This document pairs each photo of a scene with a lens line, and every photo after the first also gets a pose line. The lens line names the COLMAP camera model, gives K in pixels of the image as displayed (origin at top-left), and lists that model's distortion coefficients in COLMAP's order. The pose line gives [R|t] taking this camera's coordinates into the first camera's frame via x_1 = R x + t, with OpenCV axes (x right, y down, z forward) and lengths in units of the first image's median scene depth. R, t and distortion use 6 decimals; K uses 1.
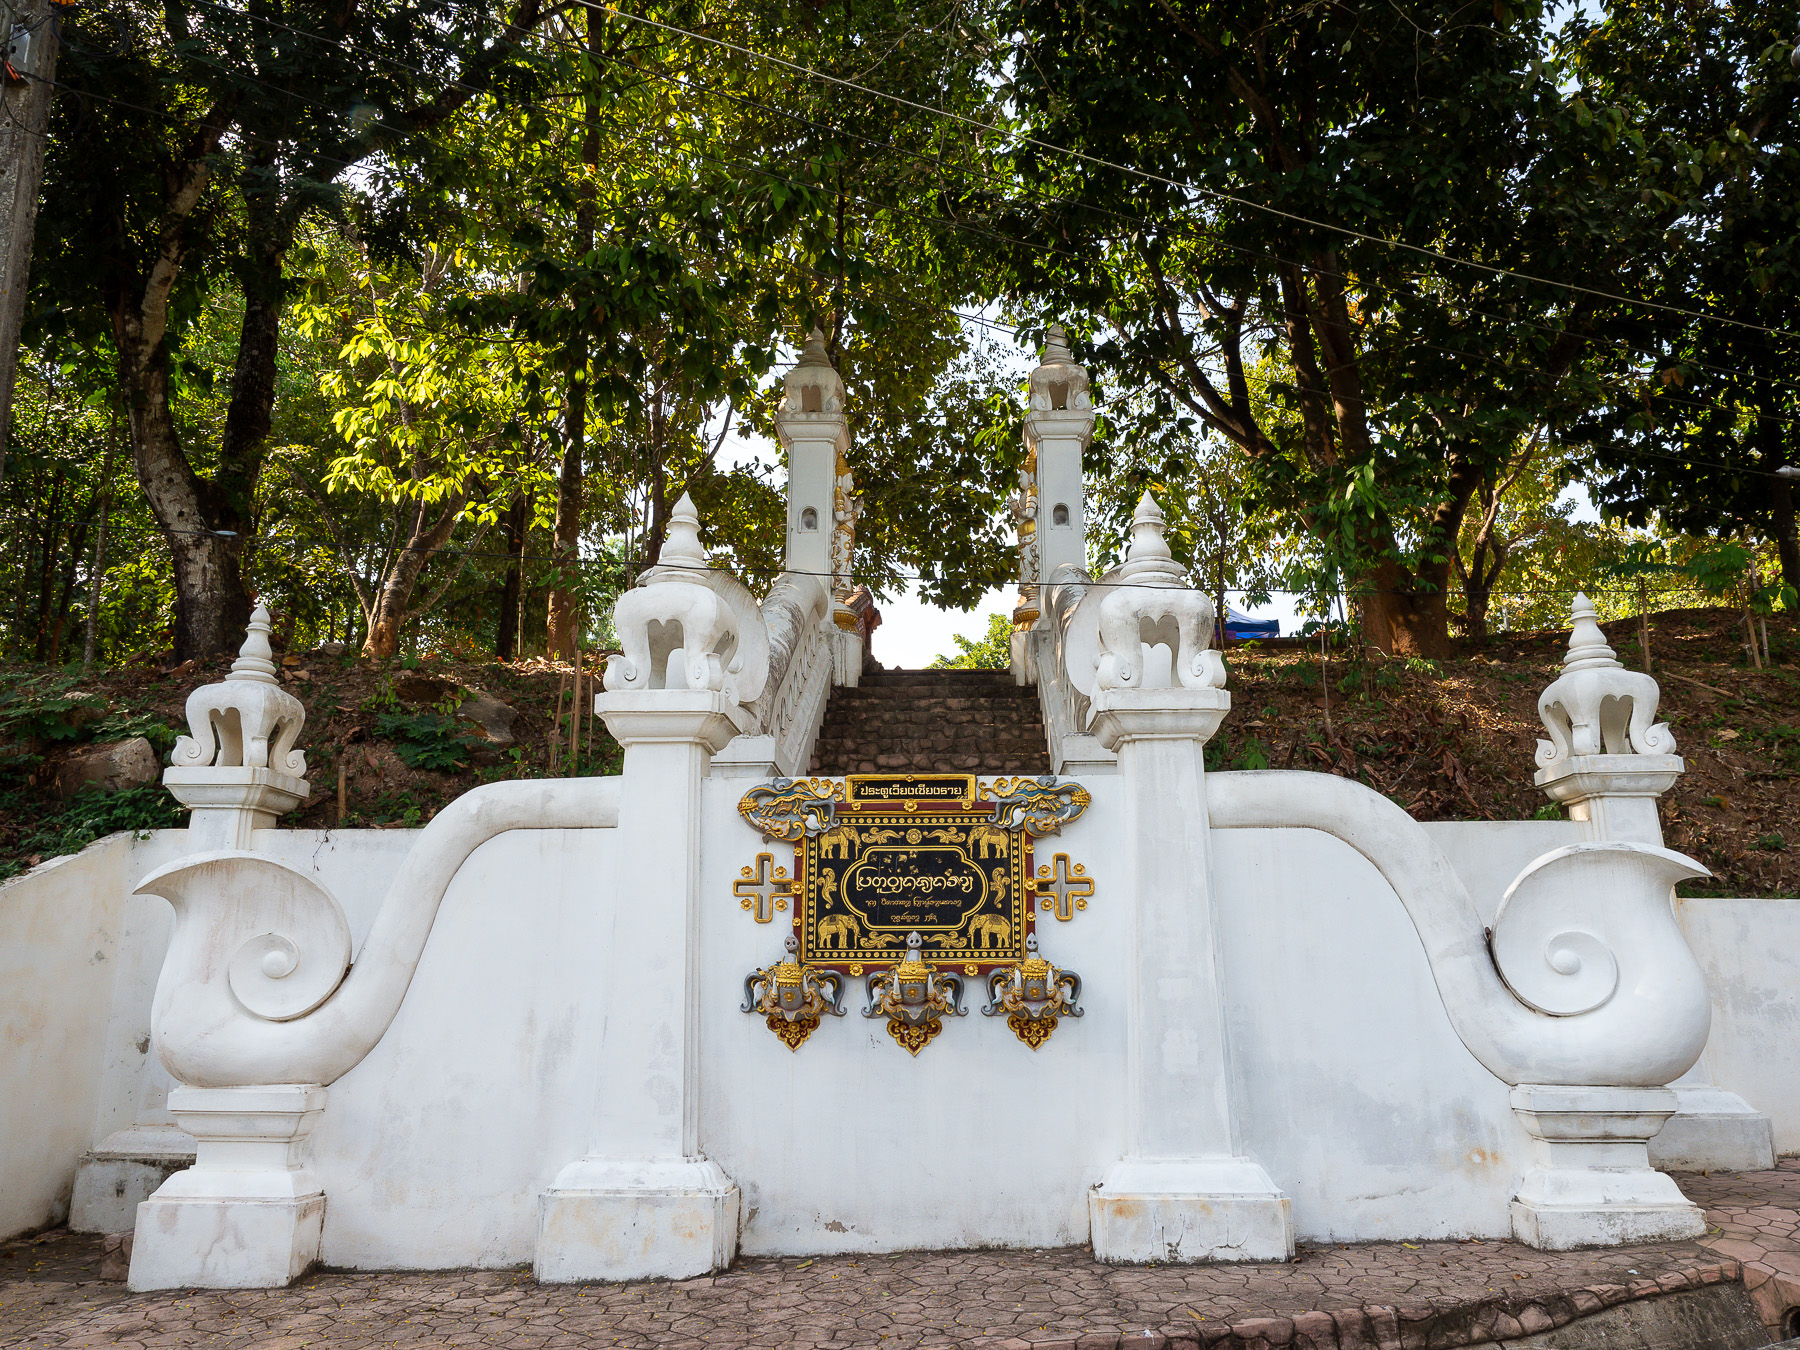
lens RADIAL K [[1123.6, 0, 900.0], [0, 1123.6, 675.0], [0, 0, 1]] dist [0.001369, 0.000254]
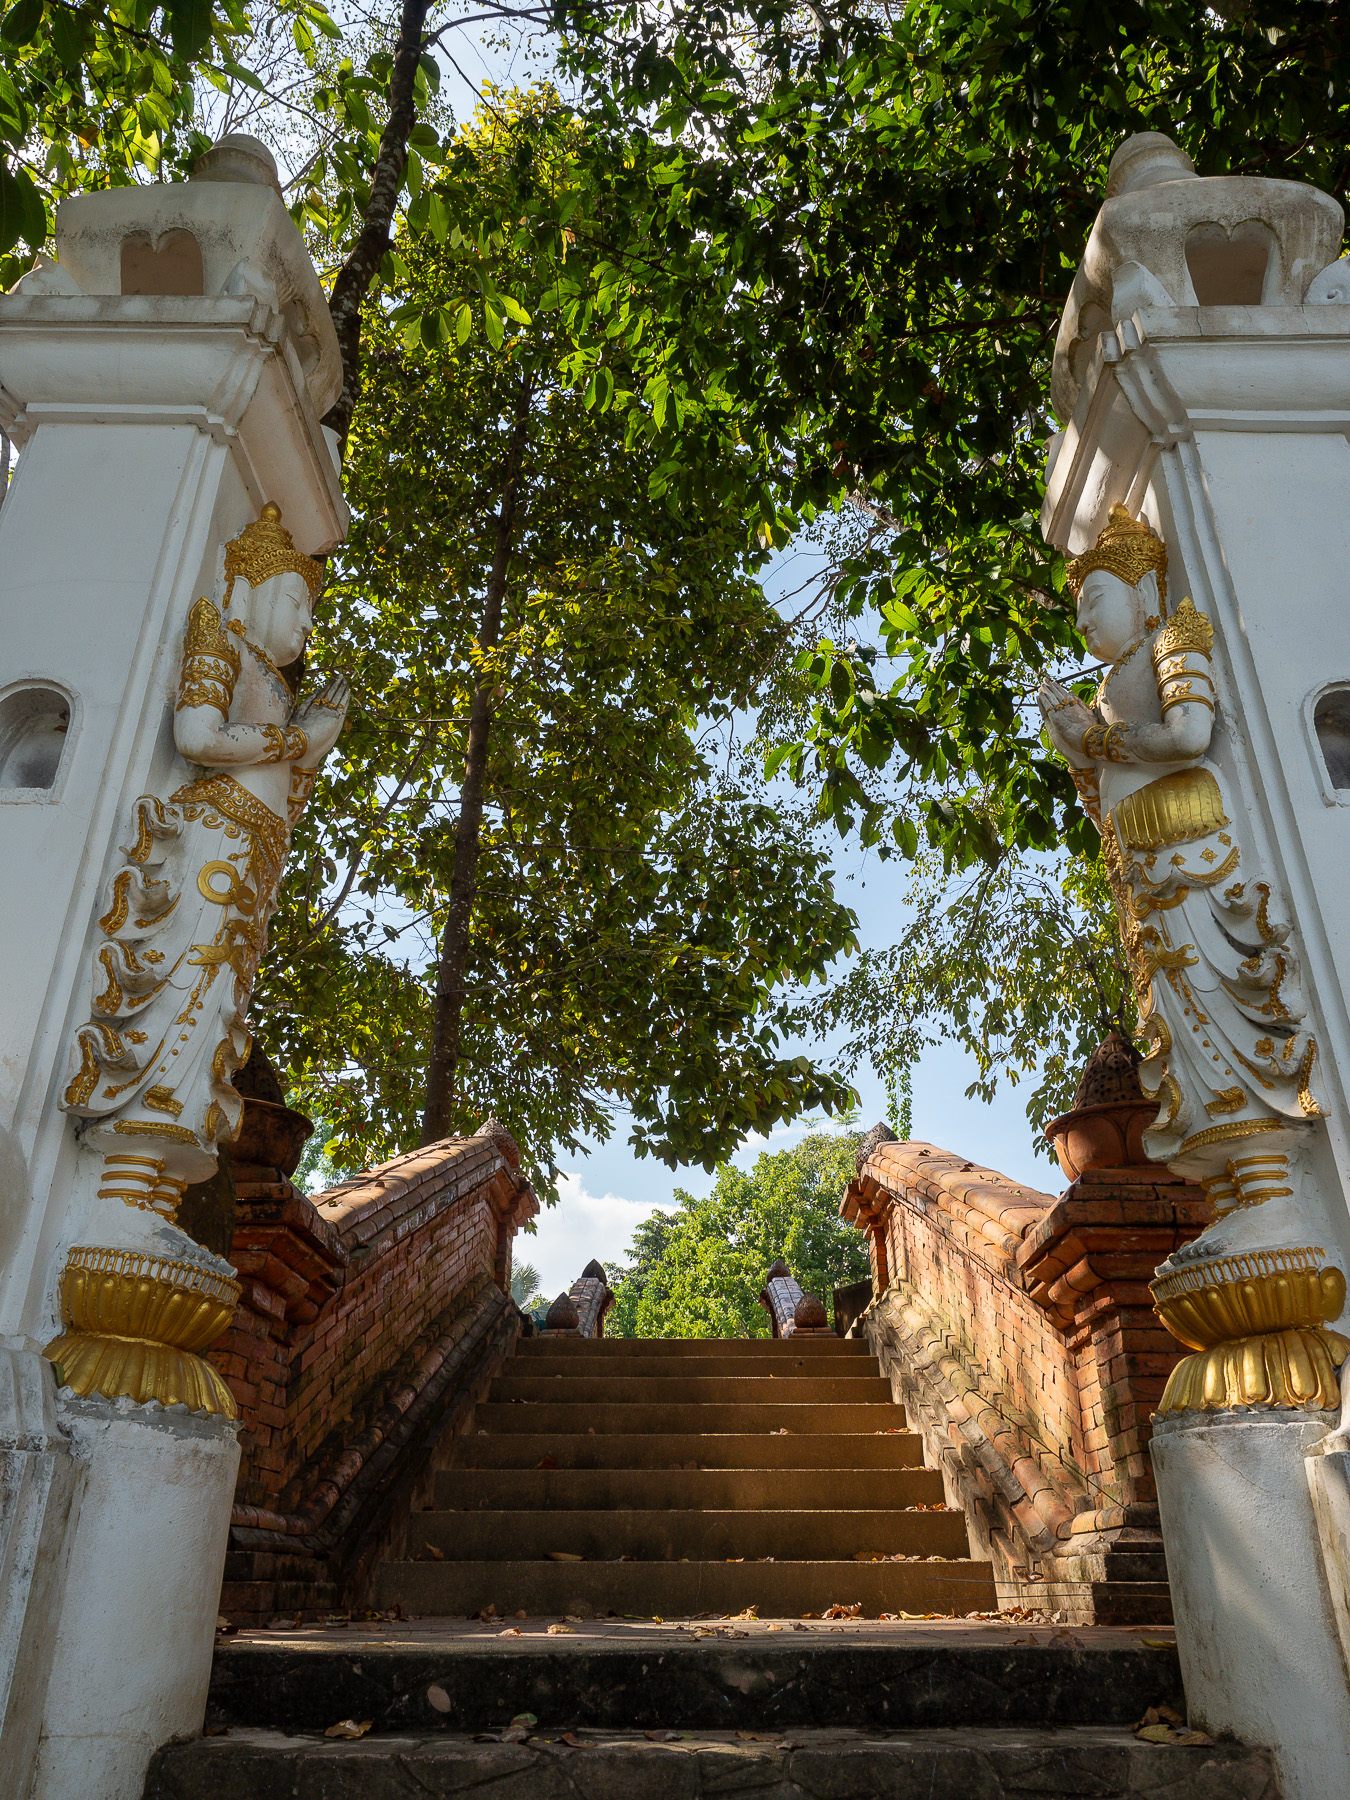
lens RADIAL K [[1123.6, 0, 675.0], [0, 1123.6, 900.0], [0, 0, 1]] dist [0.001369, 0.000254]
pose [[0.998613, 0.019279, 0.048985, 0.008741], [-0.004904, 0.960548, -0.278073, -0.029596], [-0.052413, 0.277447, 0.959310, 0.394345]]
